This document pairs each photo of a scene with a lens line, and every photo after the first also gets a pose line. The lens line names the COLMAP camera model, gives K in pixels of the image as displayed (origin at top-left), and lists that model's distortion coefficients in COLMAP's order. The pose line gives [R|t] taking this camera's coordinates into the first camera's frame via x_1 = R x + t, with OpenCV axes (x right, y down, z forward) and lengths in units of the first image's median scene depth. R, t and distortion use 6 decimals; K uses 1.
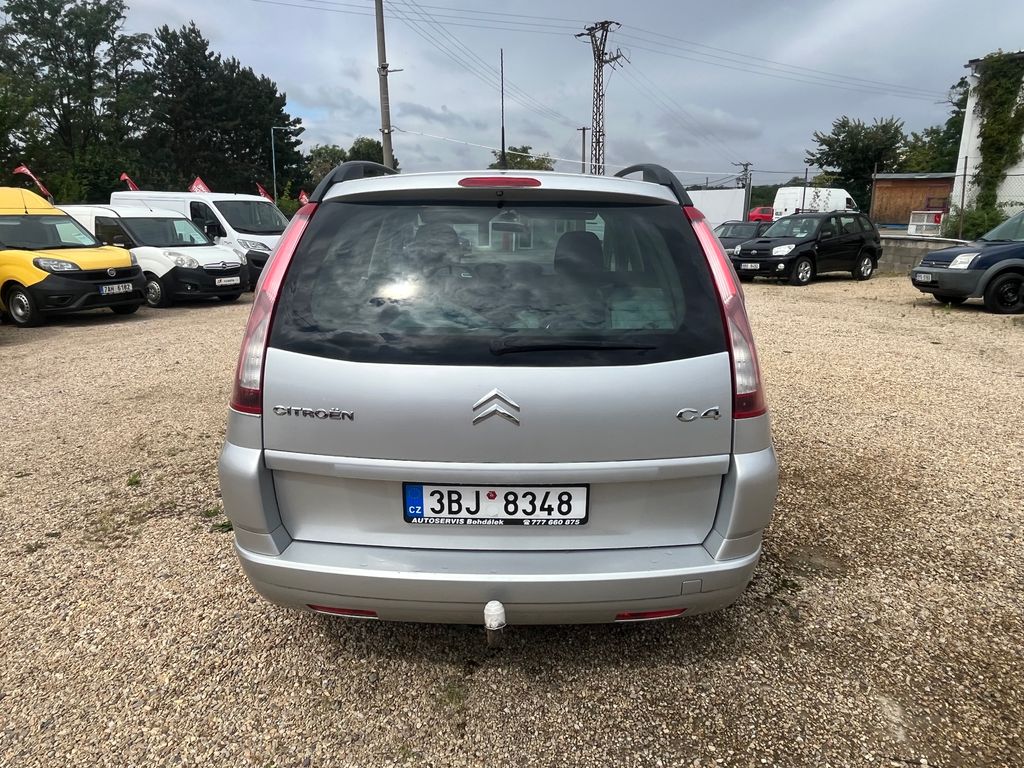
lens RADIAL K [[675.1, 0, 512.6], [0, 675.1, 377.5], [0, 0, 1]] dist [0.003907, -0.009318]
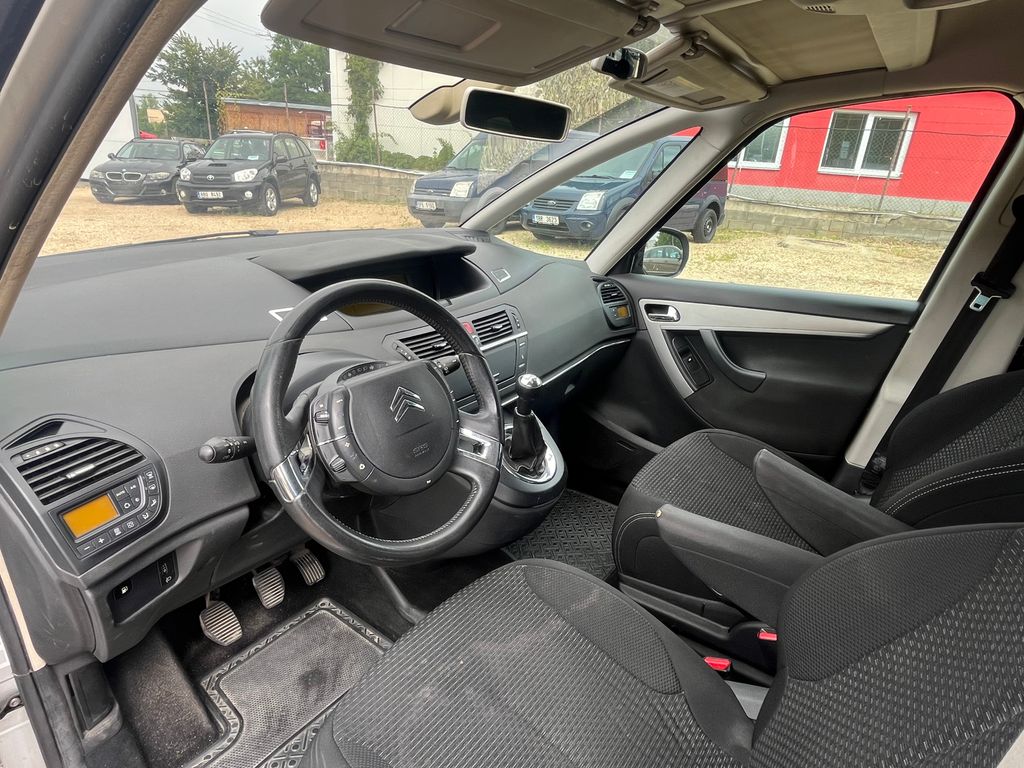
lens RADIAL K [[582.7, 0, 507.9], [0, 582.7, 384.4], [0, 0, 1]] dist [-0.003780, 0.001747]
pose [[0.584088, -0.271472, 0.764947, -0.054861], [0.142722, 0.962079, 0.232454, -0.047871], [-0.799044, -0.026598, 0.600684, 0.232977]]
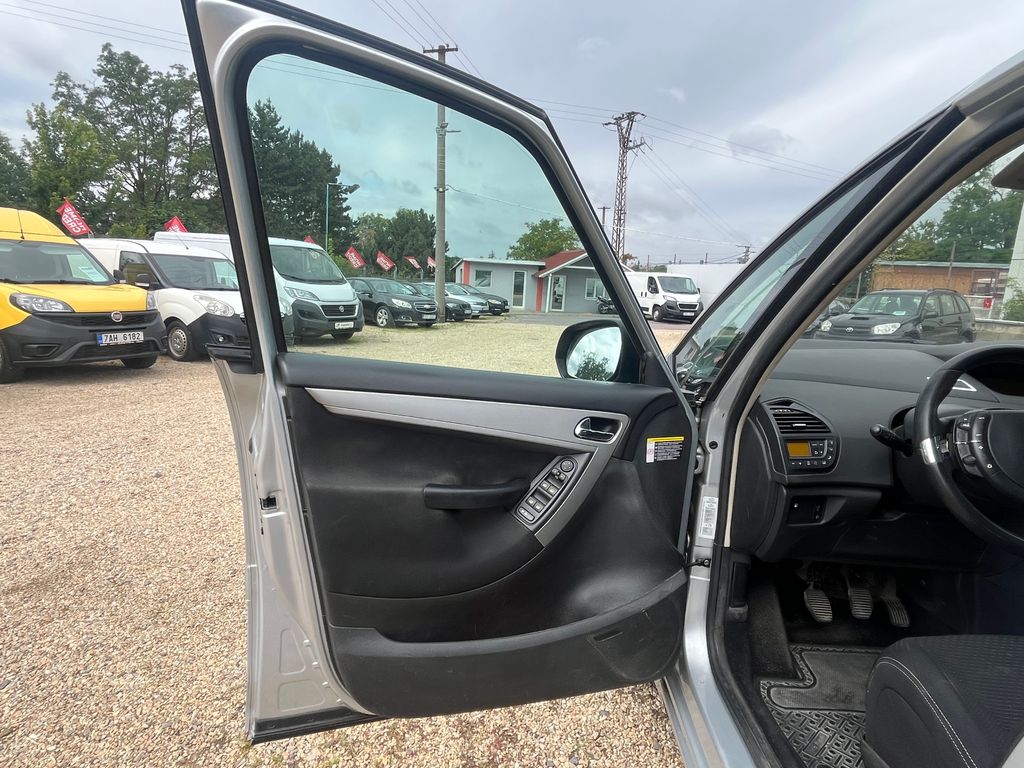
lens RADIAL K [[582.7, 0, 506.7], [0, 582.7, 384.1], [0, 0, 1]] dist [-0.003780, 0.001747]
pose [[0.998523, 0.051346, -0.017732, -0.078628], [-0.052380, 0.996585, -0.063826, -0.035674], [0.014394, 0.064661, 0.997803, 0.206545]]
